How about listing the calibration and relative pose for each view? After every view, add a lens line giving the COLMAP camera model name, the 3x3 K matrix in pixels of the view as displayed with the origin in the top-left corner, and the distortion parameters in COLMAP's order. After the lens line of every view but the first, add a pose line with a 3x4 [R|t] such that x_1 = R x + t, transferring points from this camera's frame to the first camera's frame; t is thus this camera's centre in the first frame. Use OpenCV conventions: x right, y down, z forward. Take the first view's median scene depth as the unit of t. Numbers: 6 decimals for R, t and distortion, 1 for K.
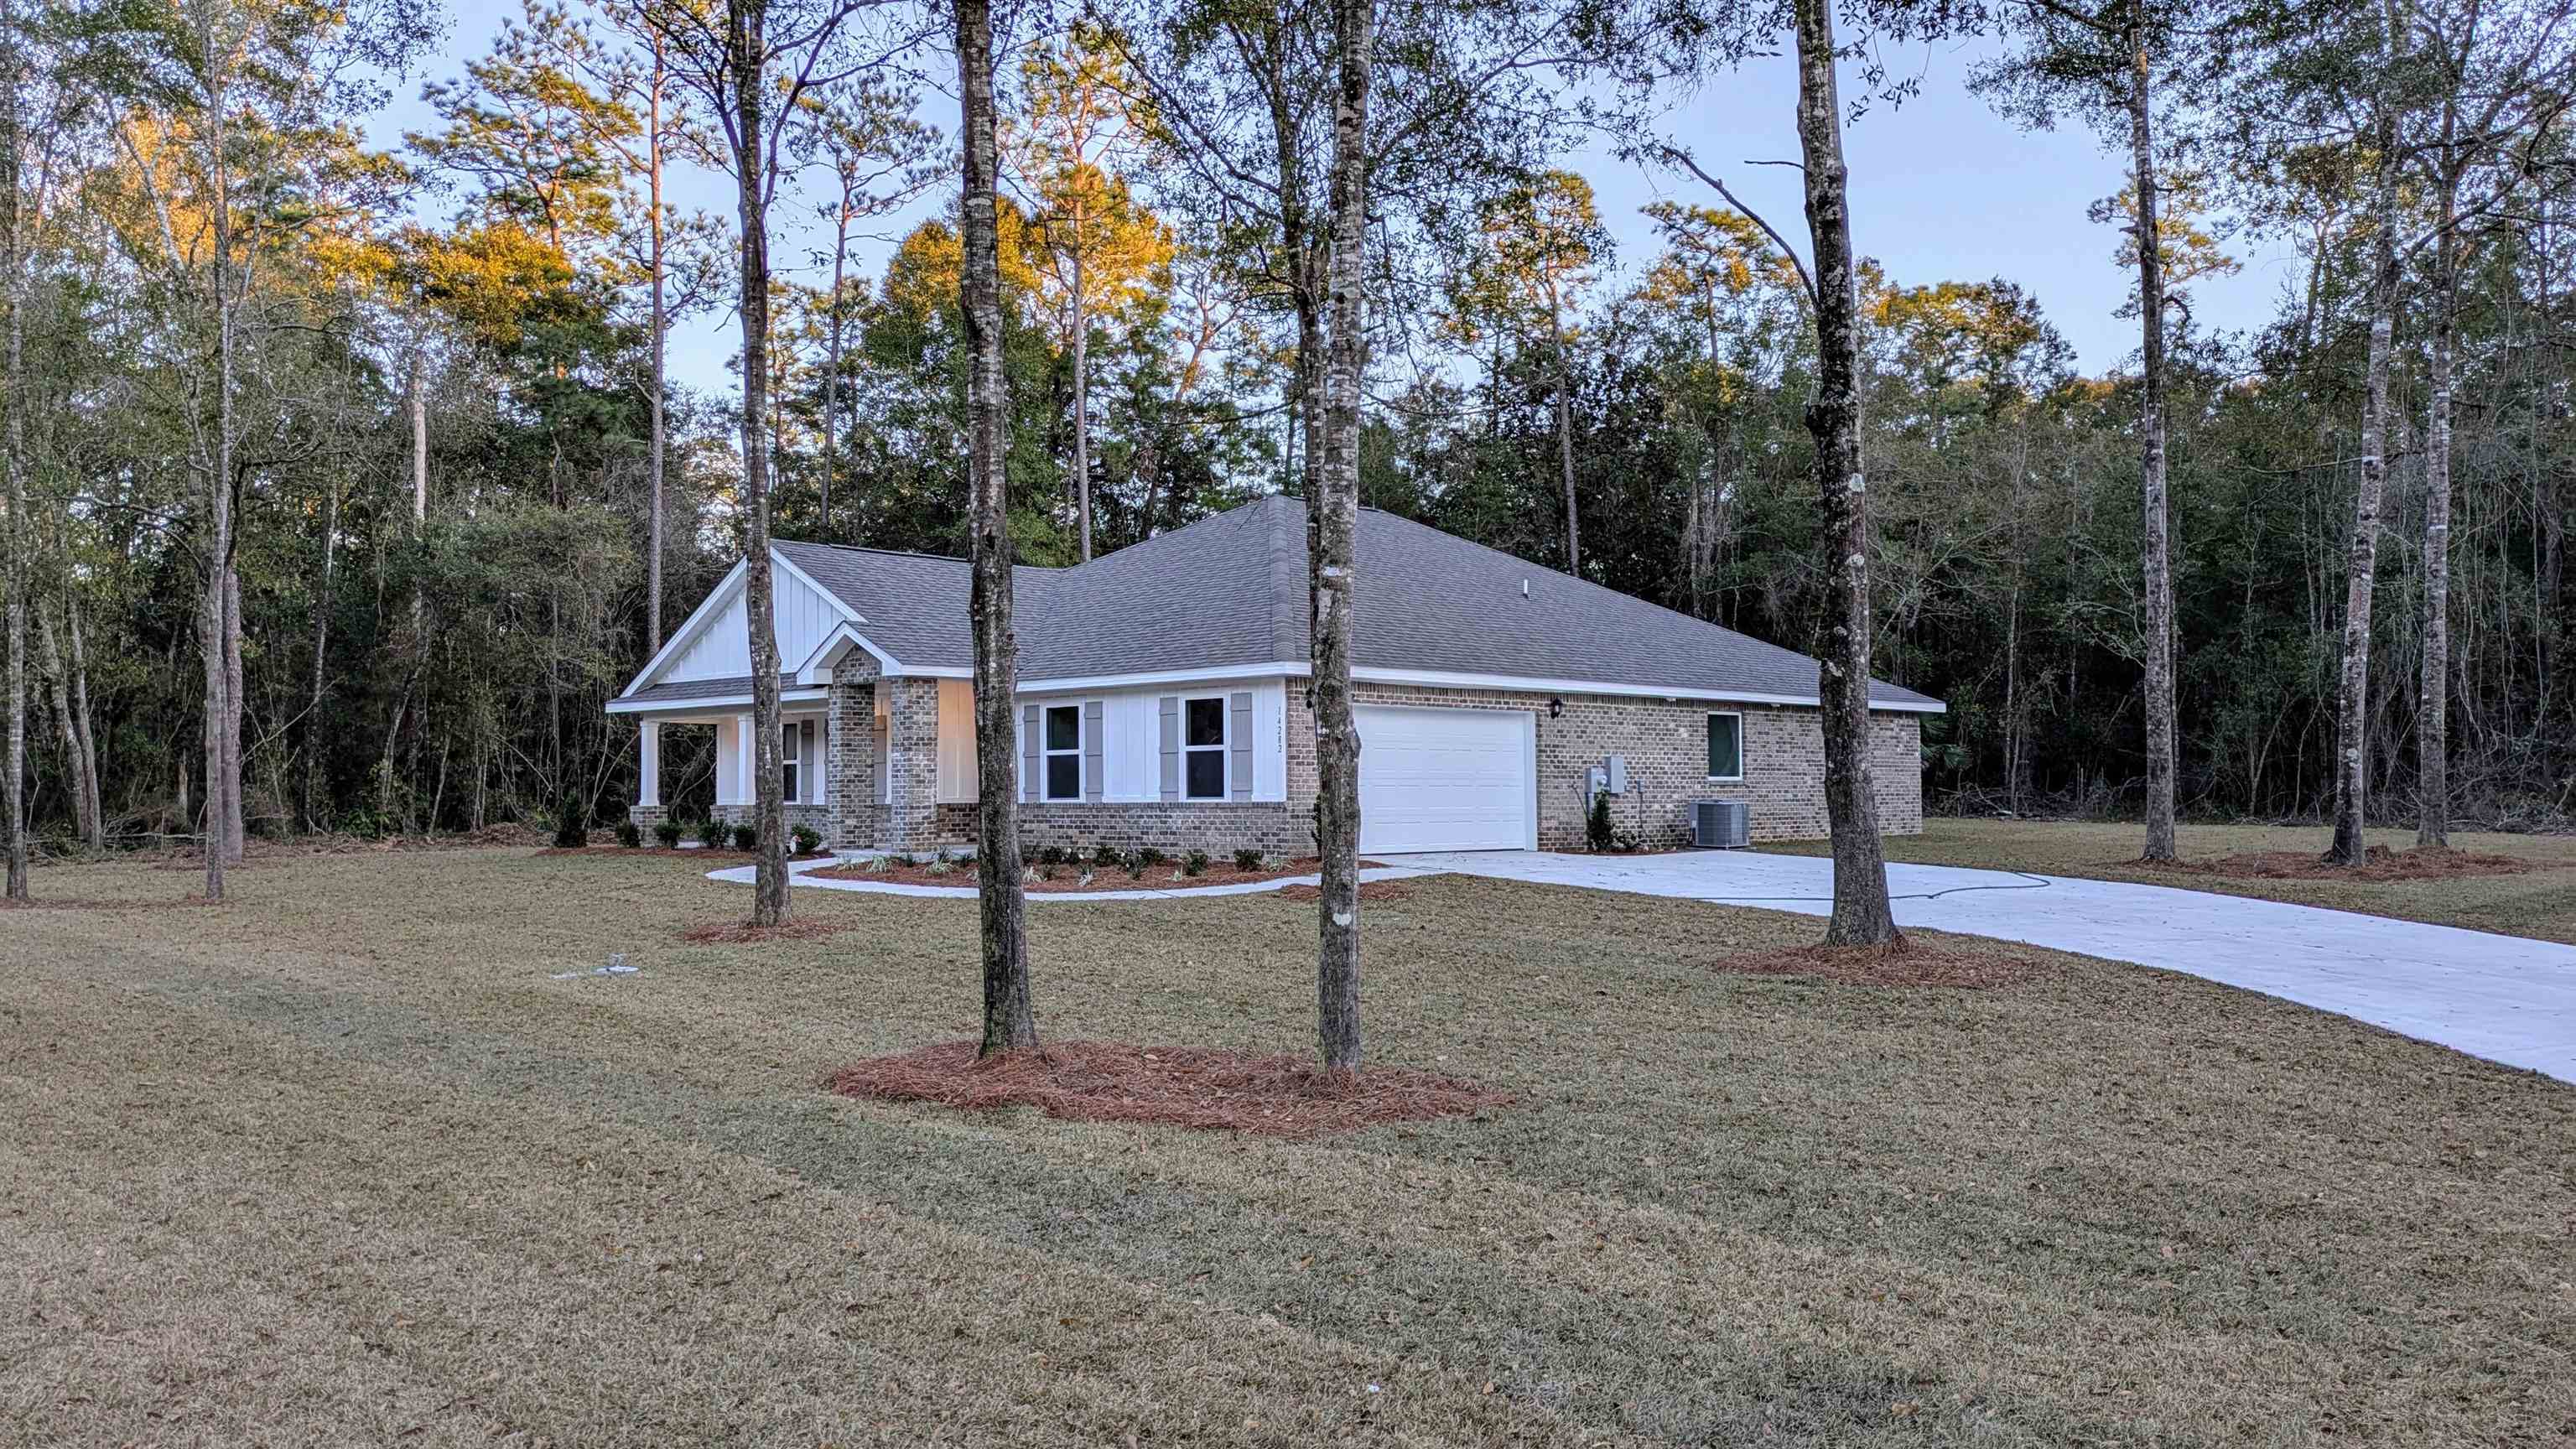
lens RADIAL K [[1897.1, 0, 1290.4], [0, 1897.1, 717.5], [0, 0, 1]] dist [0.052735, -0.006248]
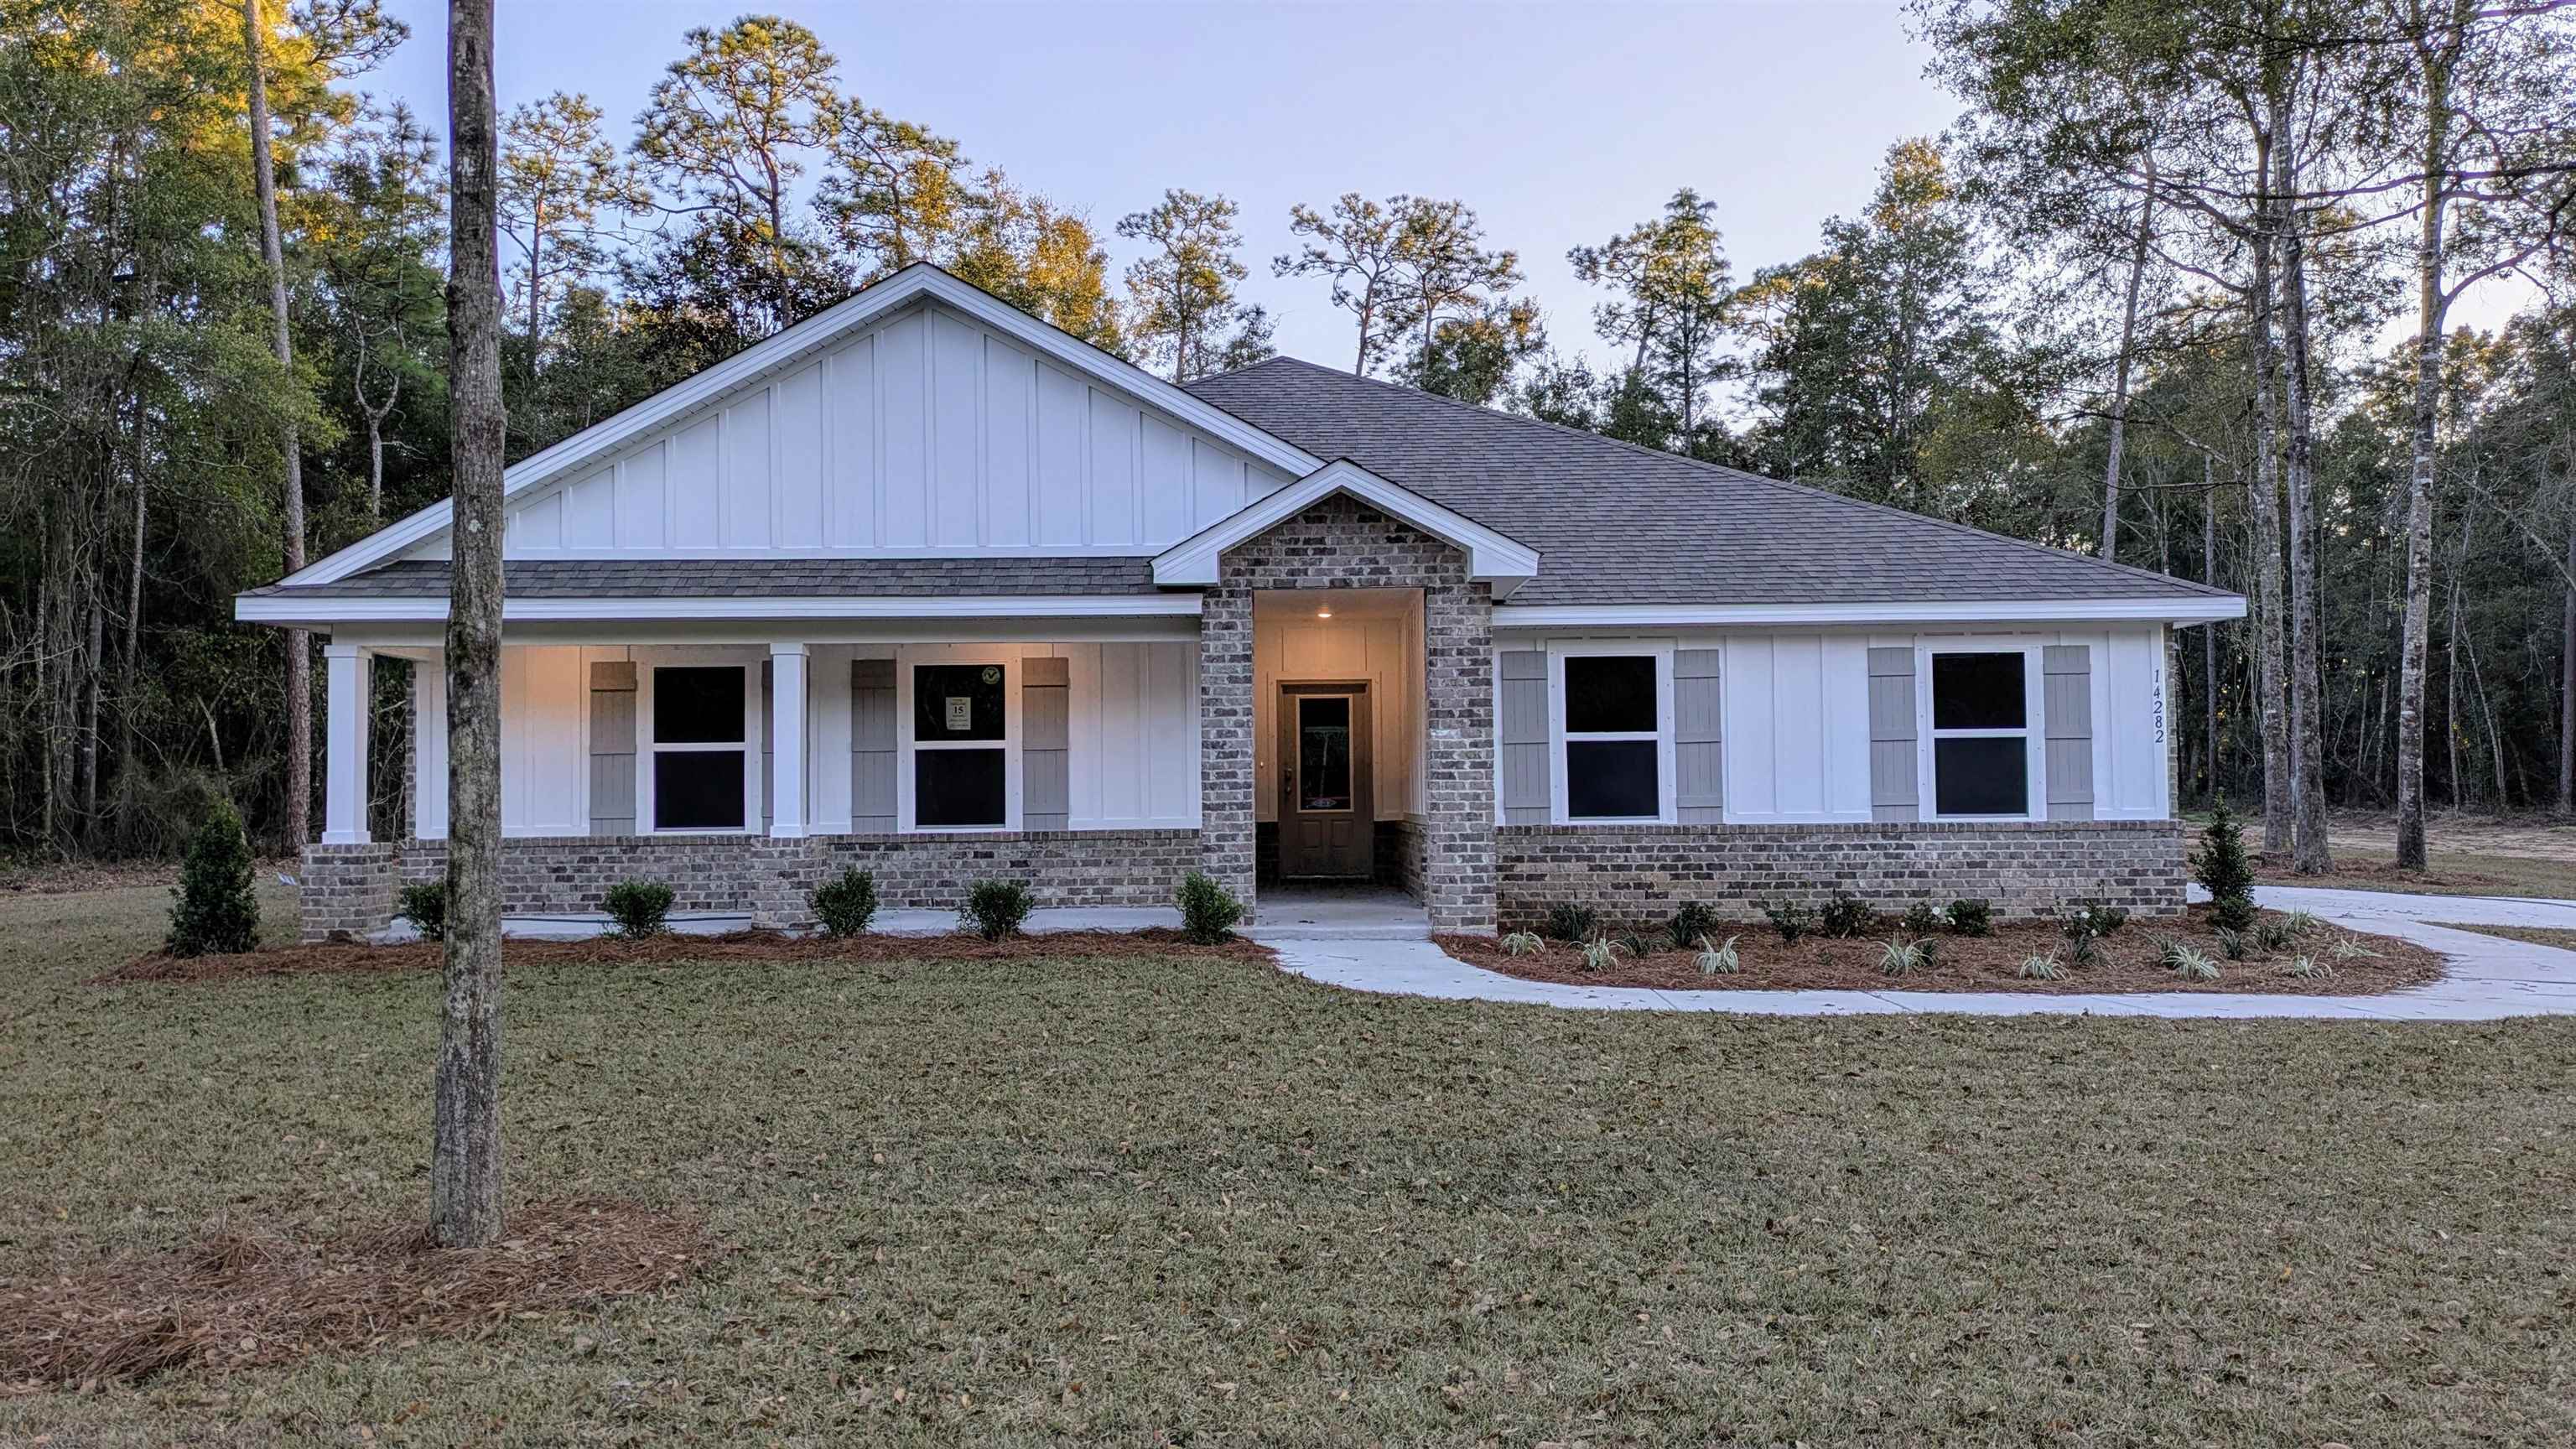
lens RADIAL K [[1897.1, 0, 1290.4], [0, 1897.1, 717.5], [0, 0, 1]] dist [0.052735, -0.006248]
pose [[0.714070, 0.032955, 0.699298, -0.593017], [-0.021673, 0.999453, -0.024969, 0.029263], [-0.699738, 0.002674, 0.714394, 0.669965]]
